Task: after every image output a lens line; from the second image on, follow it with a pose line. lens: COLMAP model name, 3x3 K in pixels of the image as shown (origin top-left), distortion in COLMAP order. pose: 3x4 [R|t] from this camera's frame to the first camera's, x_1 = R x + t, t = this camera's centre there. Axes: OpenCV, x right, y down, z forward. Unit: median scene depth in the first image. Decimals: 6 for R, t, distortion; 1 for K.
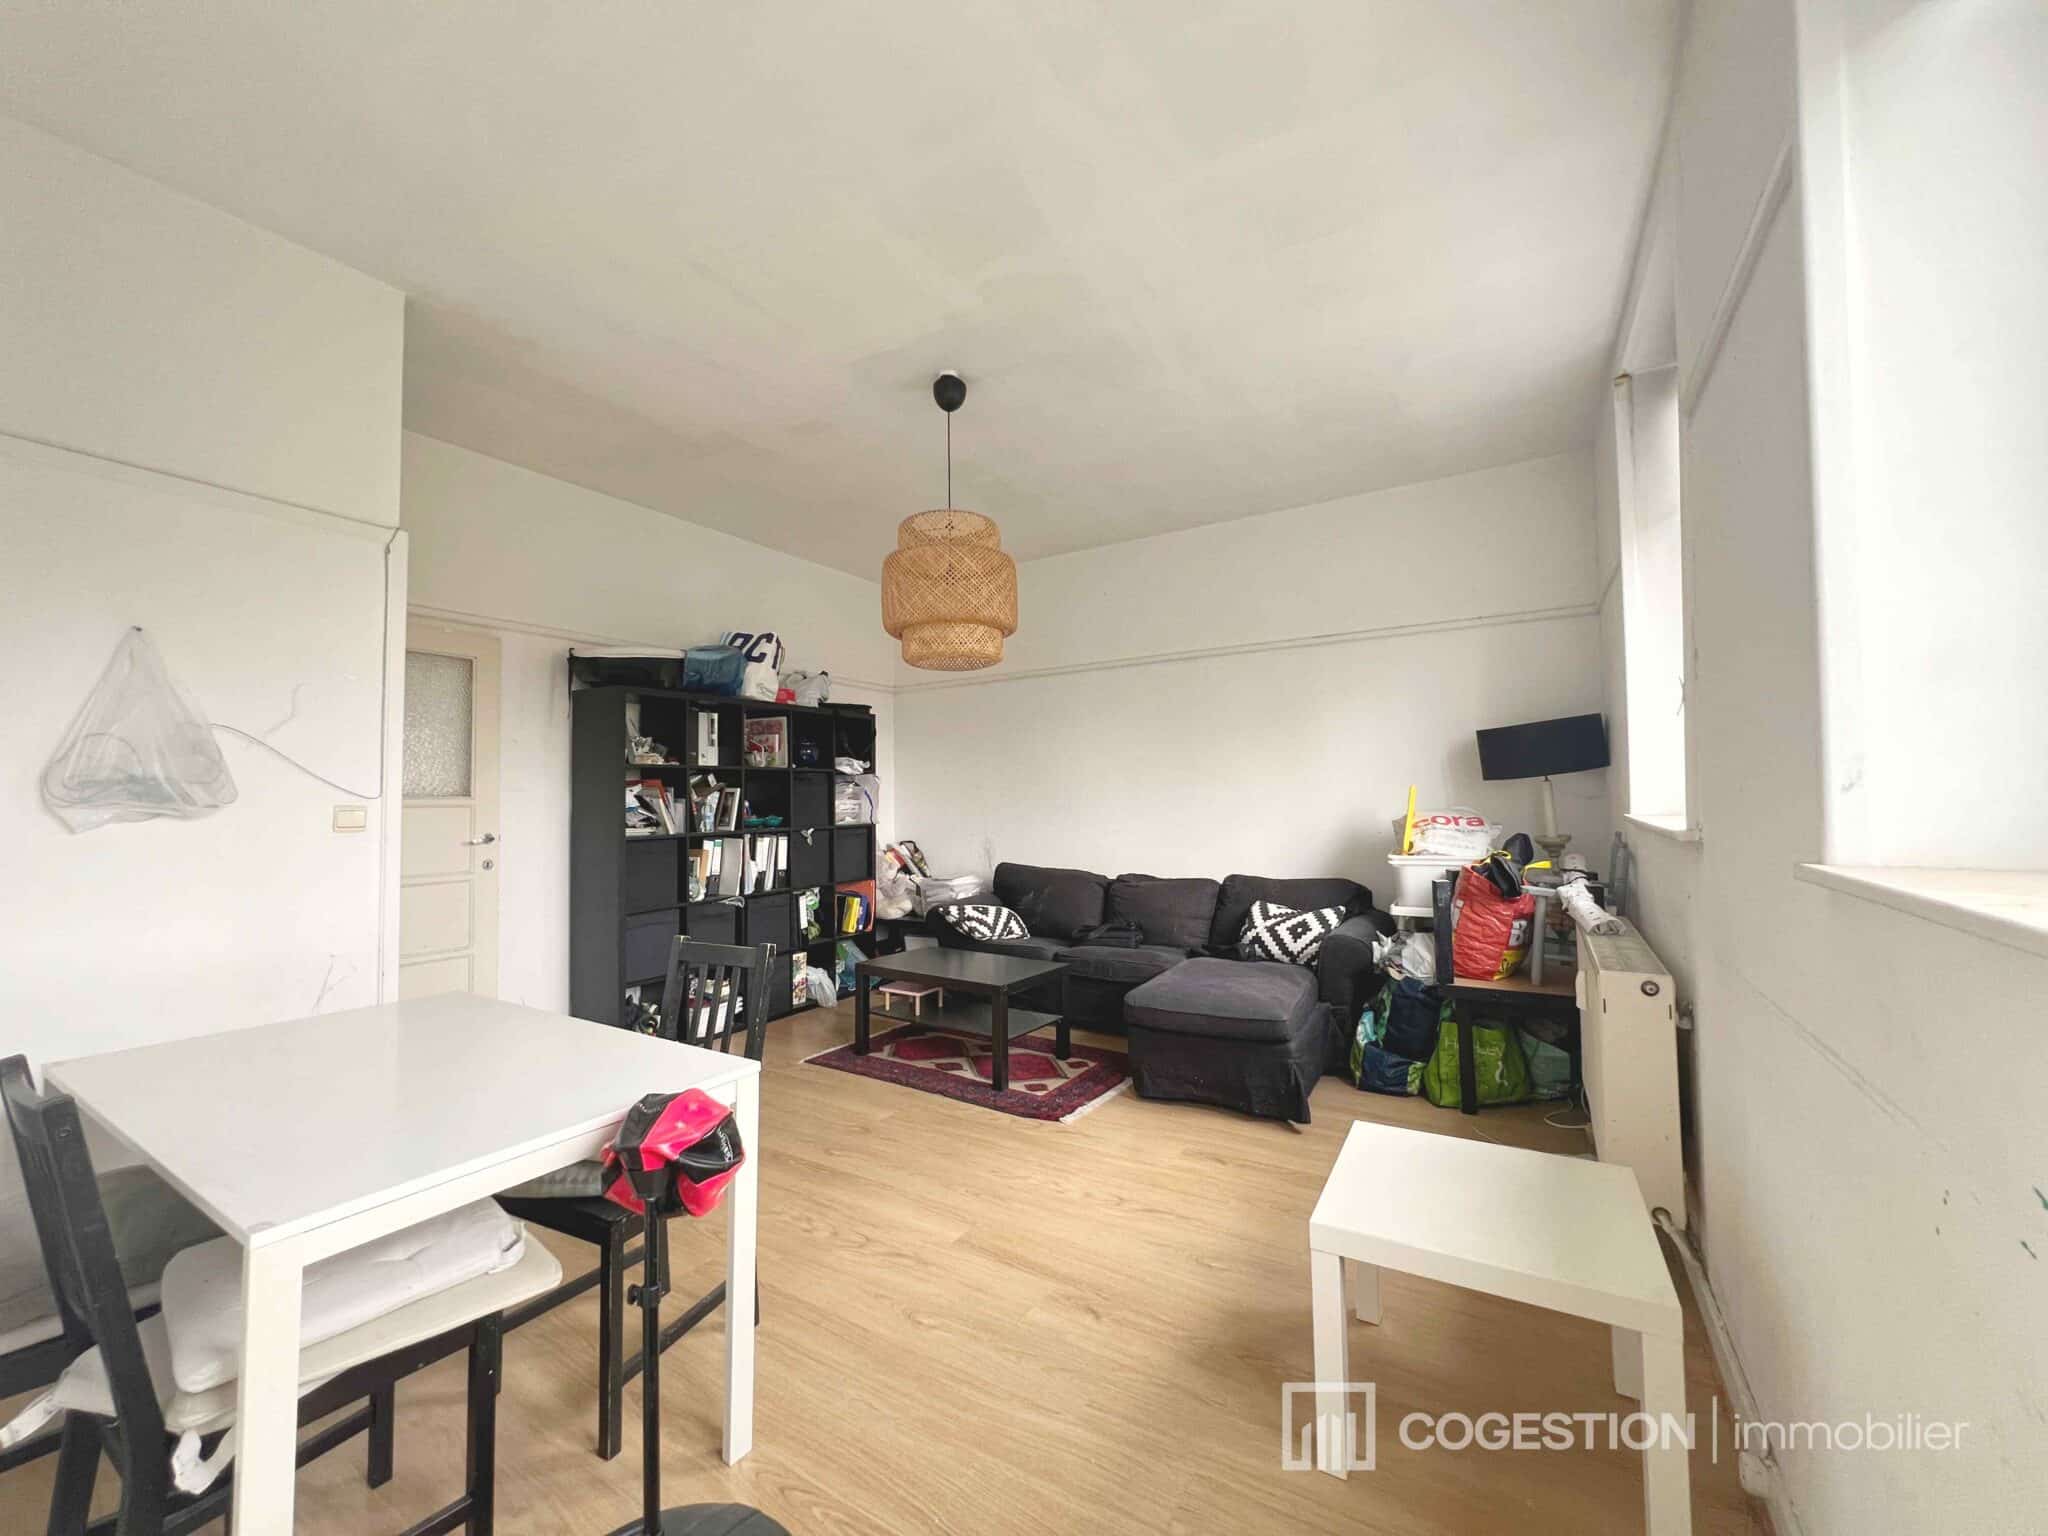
lens RADIAL K [[819.1, 0, 1011.5], [0, 819.1, 771.1], [0, 0, 1]] dist [-0.002537, 0.000463]
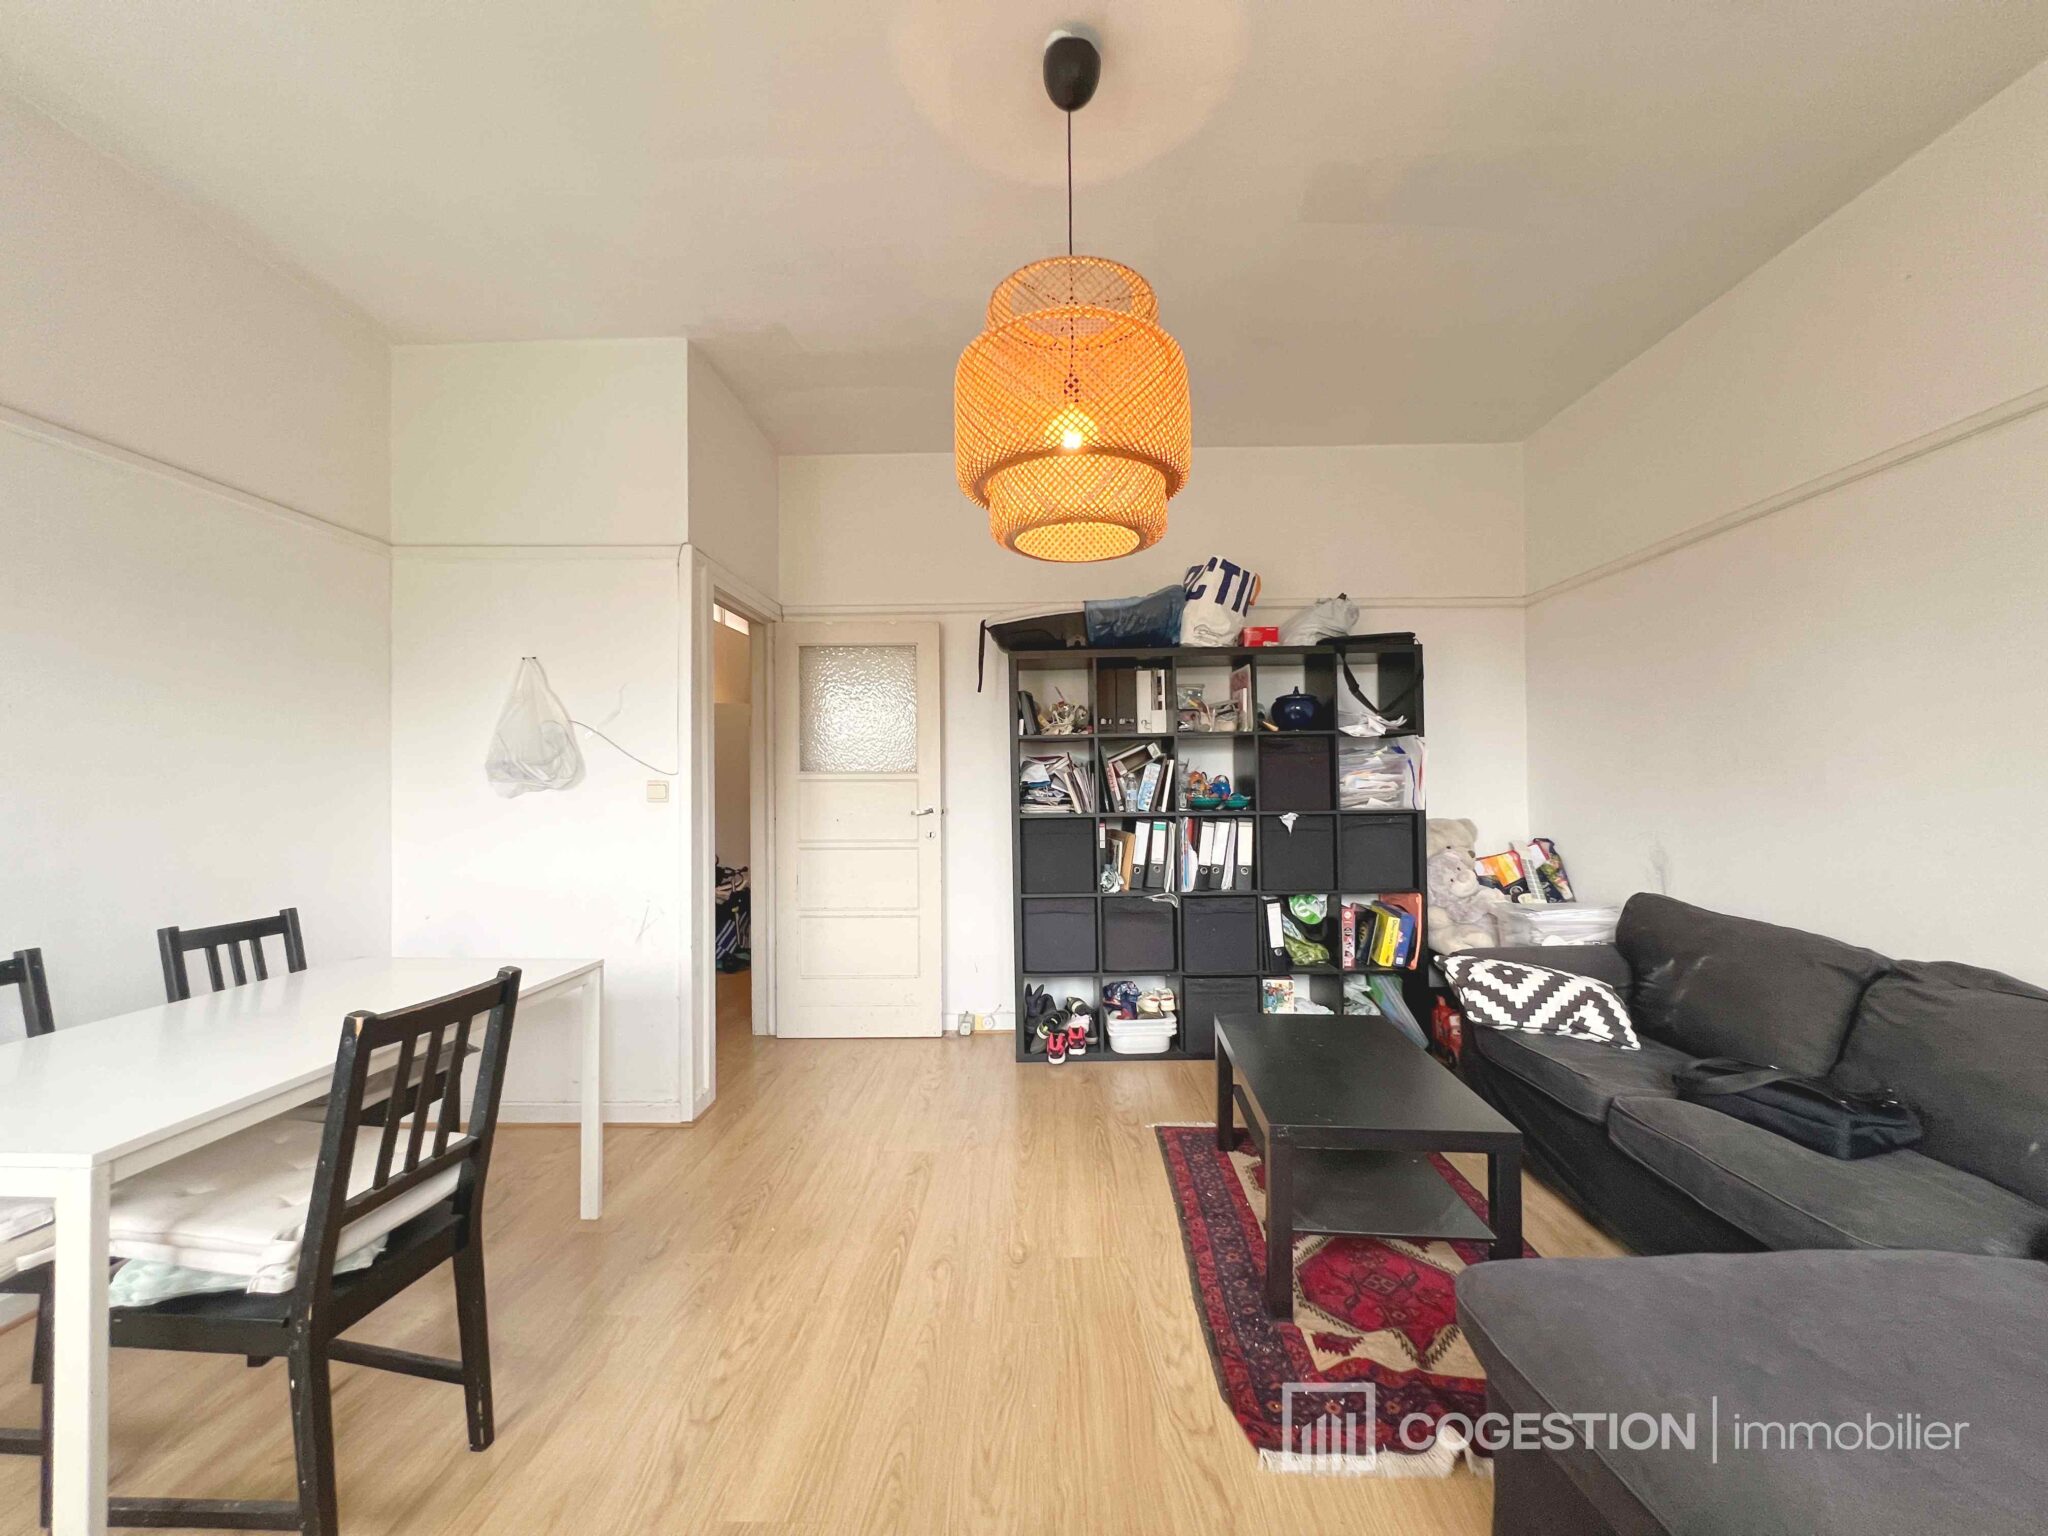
lens RADIAL K [[819.1, 0, 1026.6], [0, 819.1, 769.9], [0, 0, 1]] dist [-0.002537, 0.000463]
pose [[0.510898, -0.000978, -0.859641, 0.275410], [0.034101, 0.999235, 0.019129, 0.010005], [0.858965, -0.039088, 0.510541, 0.446868]]
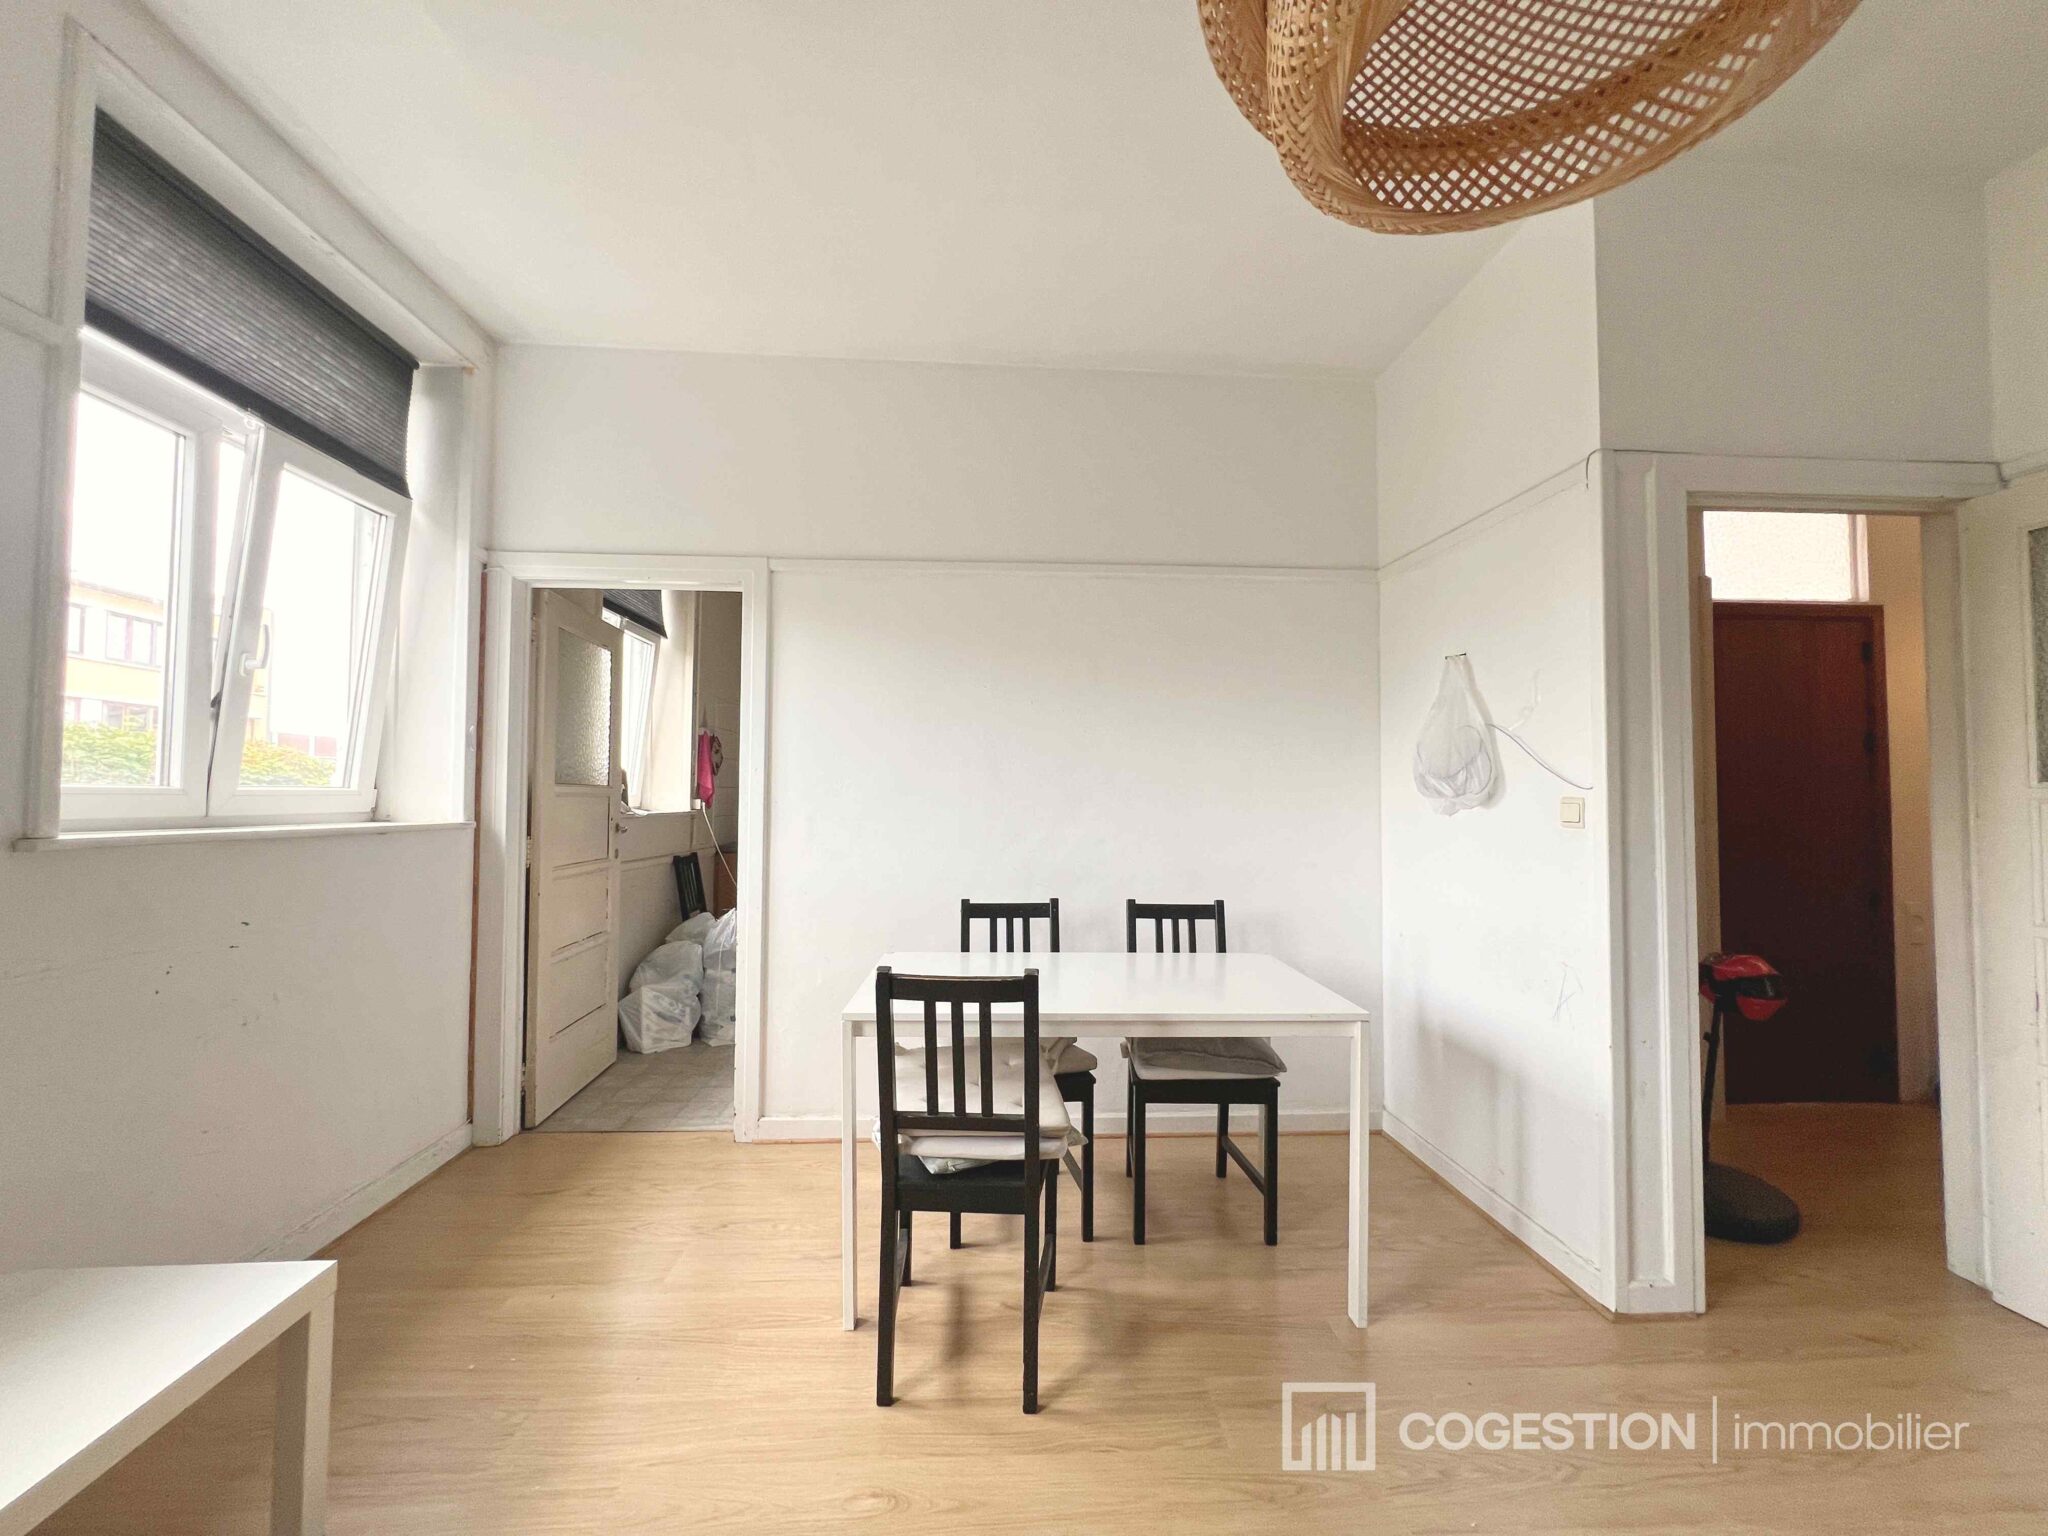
lens RADIAL K [[831.1, 0, 1020.9], [0, 831.1, 765.8], [0, 0, 1]] dist [0.011645, -0.000039]
pose [[-0.815000, -0.011761, -0.579342, 0.100889], [0.029227, 0.997687, -0.061370, 0.022728], [0.578723, -0.066949, -0.812771, 0.727731]]
